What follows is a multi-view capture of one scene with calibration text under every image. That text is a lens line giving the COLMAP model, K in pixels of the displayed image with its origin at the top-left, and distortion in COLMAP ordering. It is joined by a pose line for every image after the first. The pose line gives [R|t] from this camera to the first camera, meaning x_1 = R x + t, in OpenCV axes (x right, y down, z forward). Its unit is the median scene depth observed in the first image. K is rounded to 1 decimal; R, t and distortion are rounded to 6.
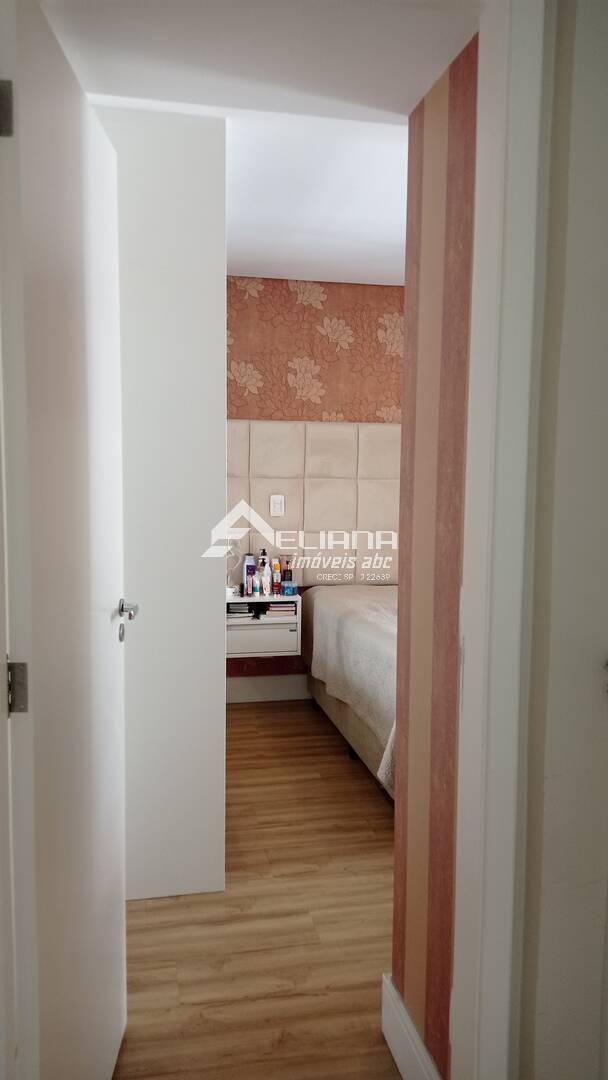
lens RADIAL K [[799.7, 0, 304.3], [0, 799.7, 538.9], [0, 0, 1]] dist [0.112241, -0.192416]
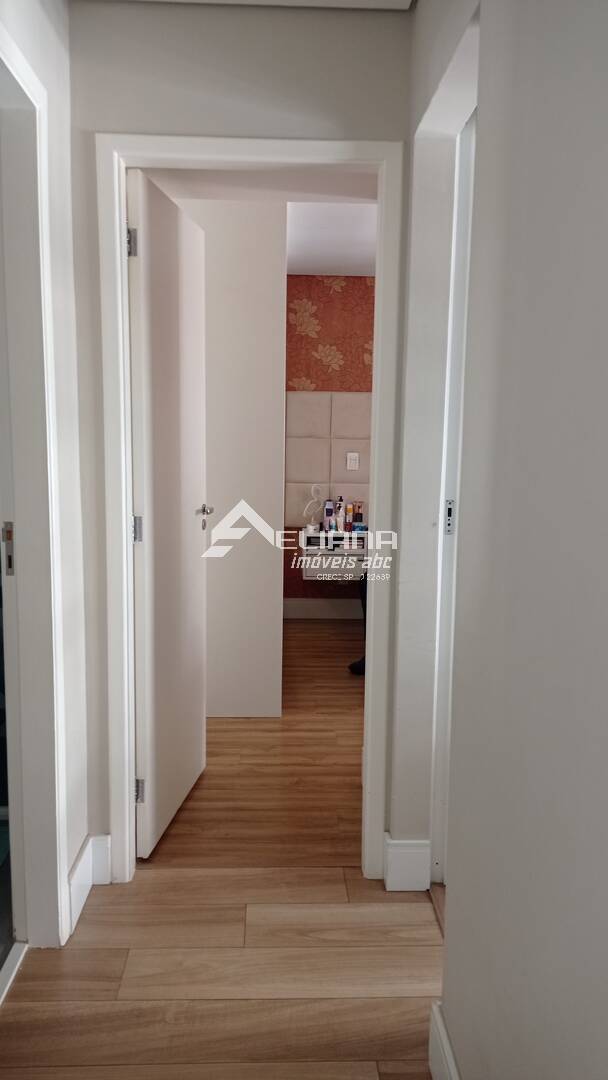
lens RADIAL K [[799.7, 0, 304.3], [0, 799.7, 538.9], [0, 0, 1]] dist [0.112241, -0.192416]
pose [[0.985389, 0.026386, -0.168265, 0.109084], [-0.020504, 0.999120, 0.036595, 0.036196], [0.169083, -0.032610, 0.985062, -0.249476]]
